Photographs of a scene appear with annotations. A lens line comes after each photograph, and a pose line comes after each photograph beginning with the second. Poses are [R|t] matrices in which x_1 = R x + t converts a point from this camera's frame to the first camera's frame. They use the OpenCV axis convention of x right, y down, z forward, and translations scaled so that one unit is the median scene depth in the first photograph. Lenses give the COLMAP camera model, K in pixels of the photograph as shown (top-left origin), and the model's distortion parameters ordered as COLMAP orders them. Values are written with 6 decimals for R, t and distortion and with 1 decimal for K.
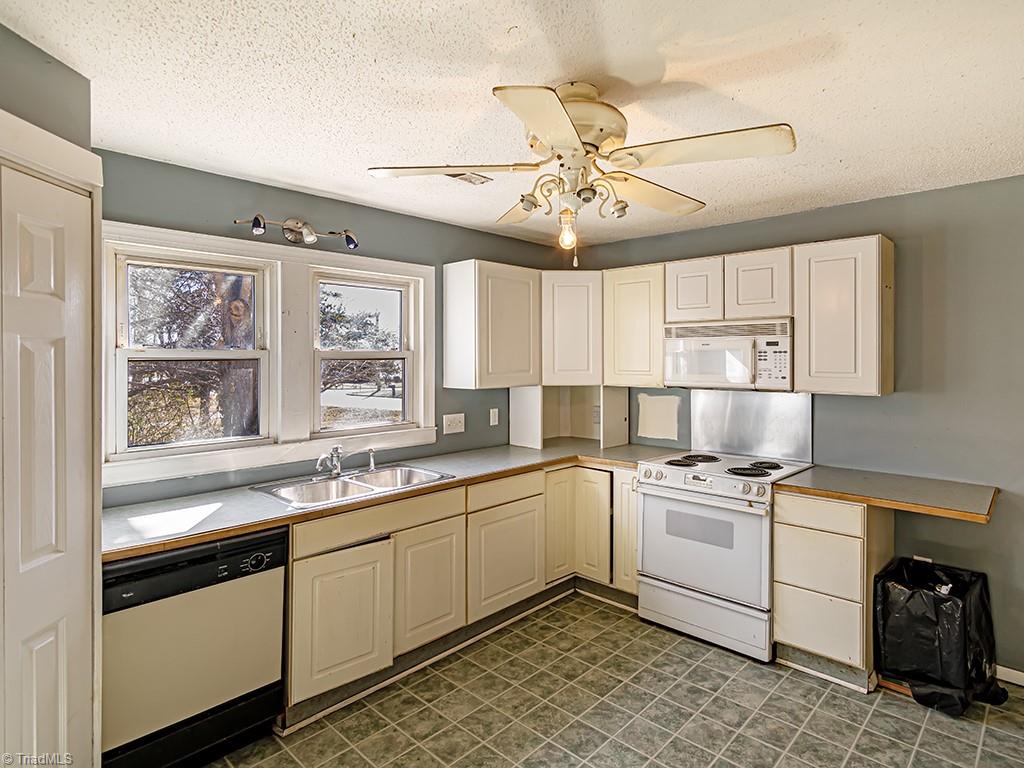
lens RADIAL K [[566.8, 0, 510.9], [0, 566.8, 356.3], [0, 0, 1]] dist [0.000557, 0.000410]
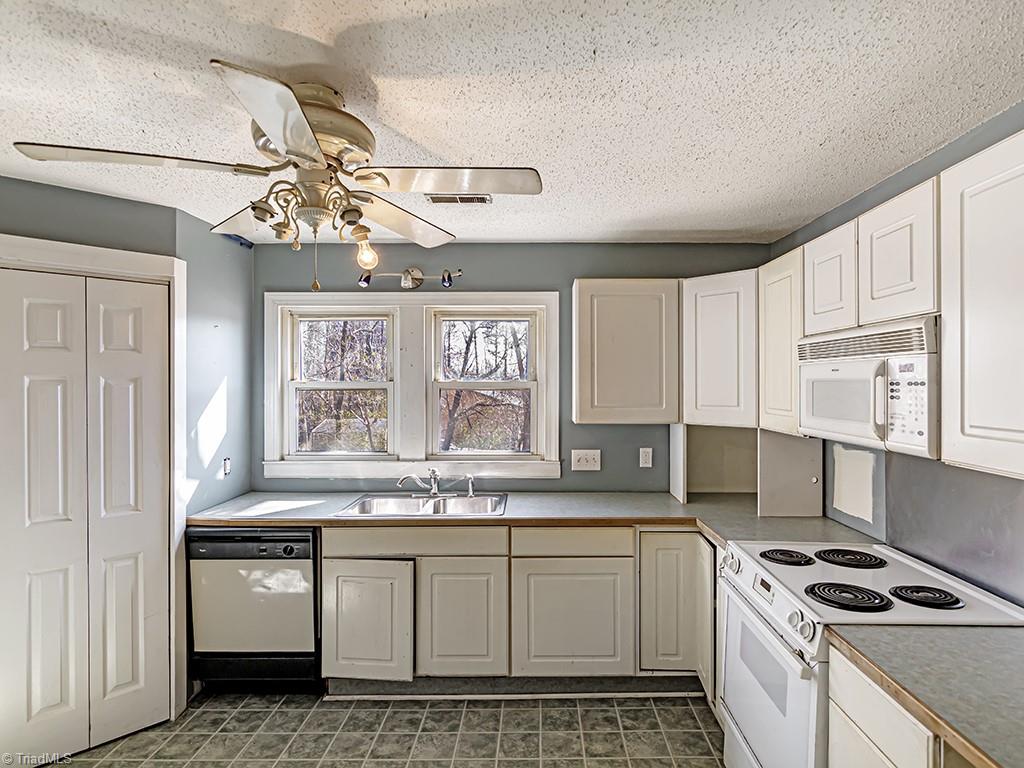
lens RADIAL K [[549.3, 0, 512.0], [0, 549.3, 384.0], [0, 0, 1]] dist [-0.000636, -0.000716]
pose [[0.692095, 0.001559, -0.721805, 0.572373], [0.000969, 0.999995, 0.003089, -0.008966], [0.721806, -0.002837, 0.692090, 0.375920]]
